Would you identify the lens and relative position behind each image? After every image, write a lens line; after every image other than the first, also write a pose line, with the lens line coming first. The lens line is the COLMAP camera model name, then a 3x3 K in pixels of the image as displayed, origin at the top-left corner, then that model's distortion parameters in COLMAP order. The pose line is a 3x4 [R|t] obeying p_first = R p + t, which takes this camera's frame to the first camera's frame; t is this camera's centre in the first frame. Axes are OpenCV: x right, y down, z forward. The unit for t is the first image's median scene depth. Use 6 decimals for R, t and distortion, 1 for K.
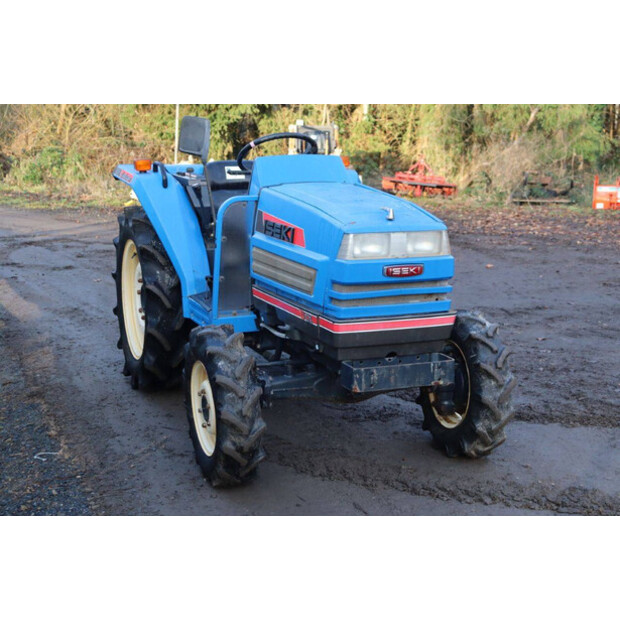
lens RADIAL K [[1032.2, 0, 310.0], [0, 1032.2, 310.0], [0, 0, 1]] dist [0.210019, -0.001922]
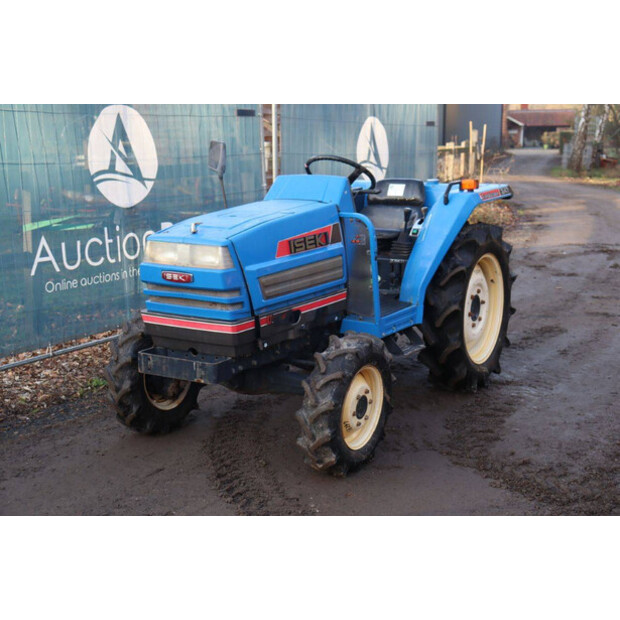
lens RADIAL K [[964.7, 0, 310.0], [0, 964.7, 310.0], [0, 0, 1]] dist [0.088158, 0.063864]
pose [[0.629634, 0.149555, -0.762361, 0.977219], [-0.147786, 0.986435, 0.071456, -0.097151], [0.762705, 0.067675, 0.643195, 0.409129]]
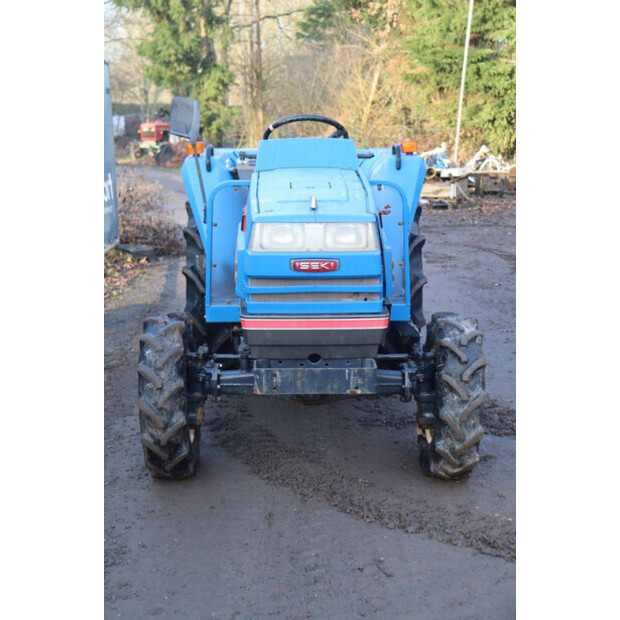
lens RADIAL K [[1010.8, 0, 297.8], [0, 1010.8, 311.6], [0, 0, 1]] dist [0.146002, 0.019843]
pose [[0.940182, 0.063535, -0.334696, 0.364042], [-0.058115, 0.997966, 0.026196, -0.019278], [0.335679, -0.005178, 0.941962, 0.153485]]
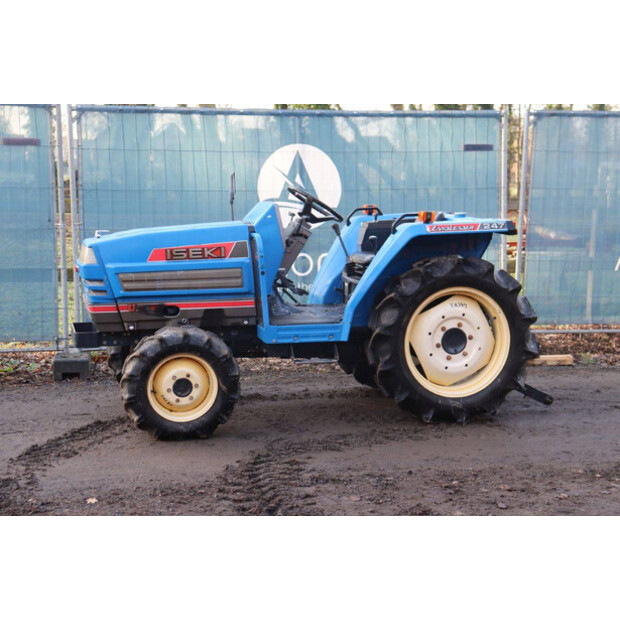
lens RADIAL K [[1121.2, 0, 310.0], [0, 1121.2, 310.0], [0, 0, 1]] dist [0.202194, -0.046615]
pose [[-0.109737, 0.132597, -0.985077, 1.705125], [-0.185712, 0.970875, 0.151373, -0.293686], [0.976457, 0.199551, -0.081916, 1.451243]]
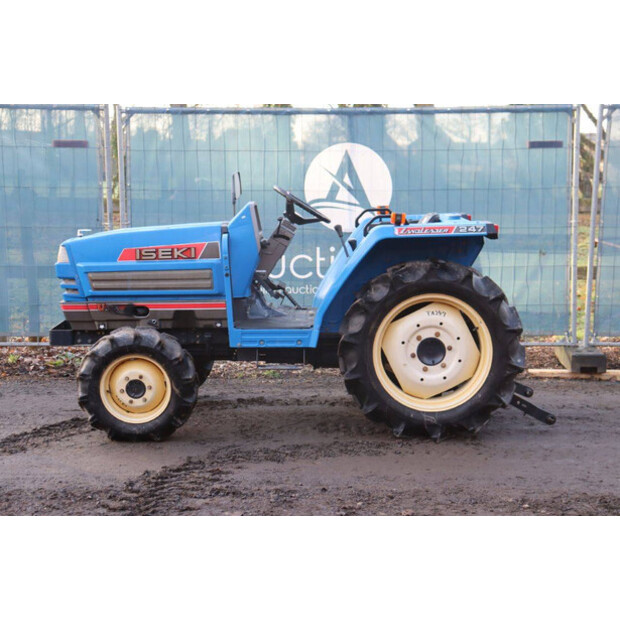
lens RADIAL K [[1107.6, 0, 310.0], [0, 1107.6, 298.9], [0, 0, 1]] dist [0.193097, 0.010744]
pose [[-0.343890, 0.119250, -0.931407, 1.530371], [-0.170126, 0.967575, 0.186694, -0.367410], [0.923470, 0.222659, -0.312452, 1.847910]]
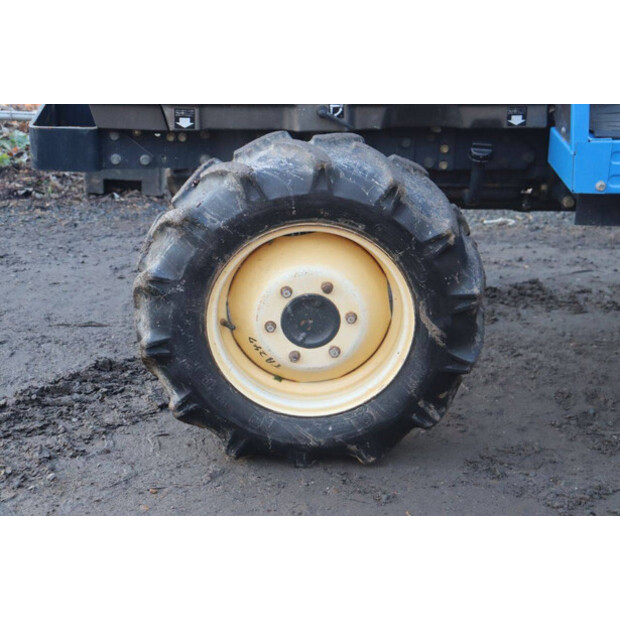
lens RADIAL K [[1462.4, 0, 310.0], [0, 1462.4, 310.0], [0, 0, 1]] dist [0.368338, 0.132831]
pose [[-0.309977, 0.314197, -0.897326, 0.805726], [-0.190705, 0.904085, 0.382442, -0.184939], [0.931421, 0.289673, -0.220327, 1.320099]]
